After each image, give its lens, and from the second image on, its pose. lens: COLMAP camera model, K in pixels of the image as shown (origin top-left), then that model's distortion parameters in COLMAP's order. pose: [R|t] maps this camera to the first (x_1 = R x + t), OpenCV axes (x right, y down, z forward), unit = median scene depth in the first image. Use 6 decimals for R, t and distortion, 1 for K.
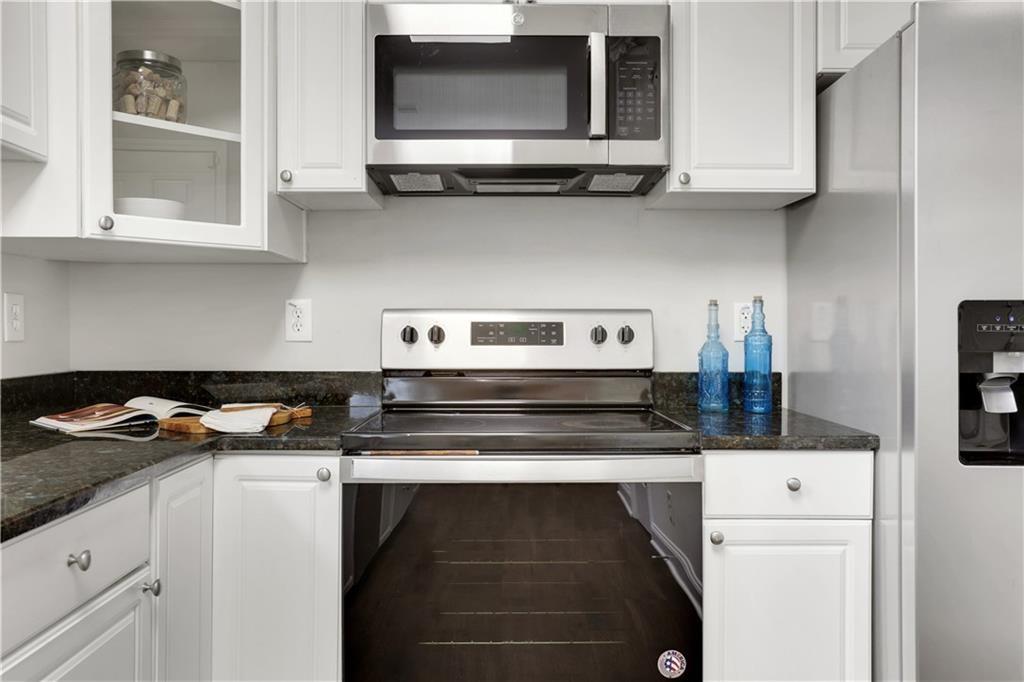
lens RADIAL K [[809.1, 0, 508.0], [0, 809.1, 328.6], [0, 0, 1]] dist [-0.002383, -0.000558]
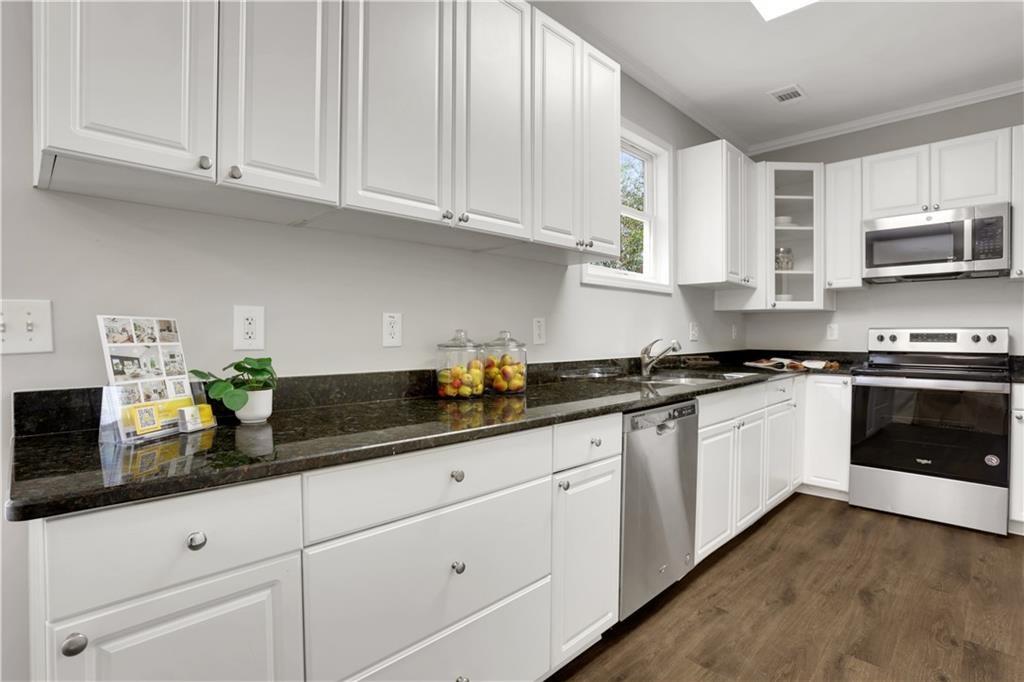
lens RADIAL K [[511.5, 0, 509.1], [0, 511.5, 342.1], [0, 0, 1]] dist [-0.058754, 0.021514]
pose [[0.705673, 0.010705, -0.708456, 0.191233], [-0.001318, 0.999904, 0.013796, 0.000282], [0.708536, -0.008802, 0.705620, -1.101088]]
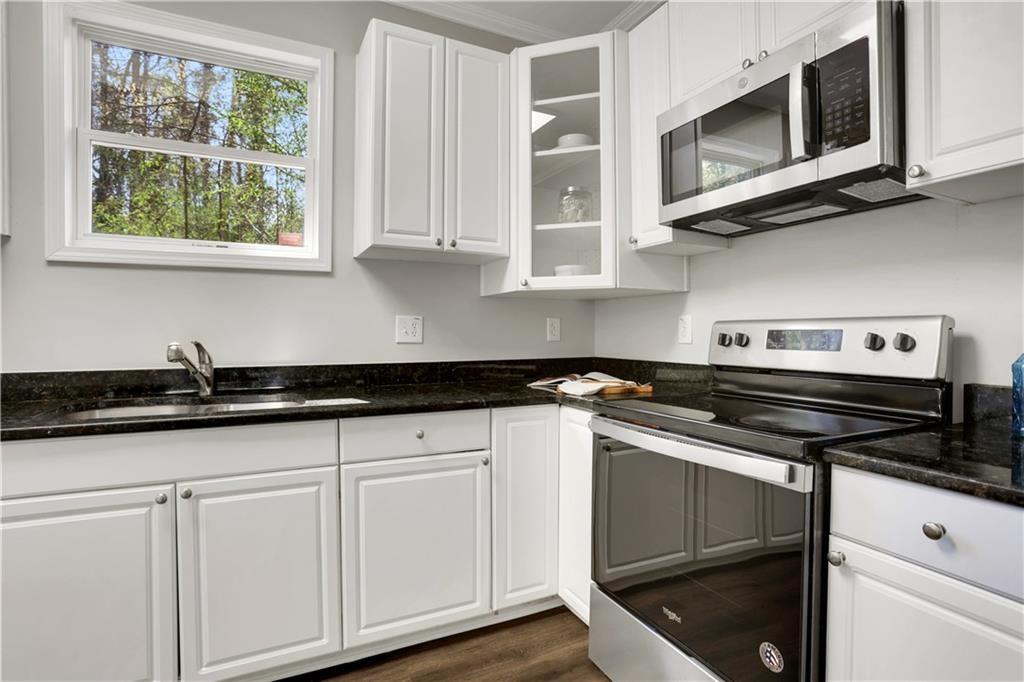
lens RADIAL K [[511.5, 0, 505.8], [0, 511.5, 333.2], [0, 0, 1]] dist [-0.058754, 0.021514]
pose [[0.419113, -0.000438, -0.907934, 0.544613], [-0.000141, 1.000000, -0.000547, -0.003171], [0.907934, 0.000357, 0.419113, 0.356297]]
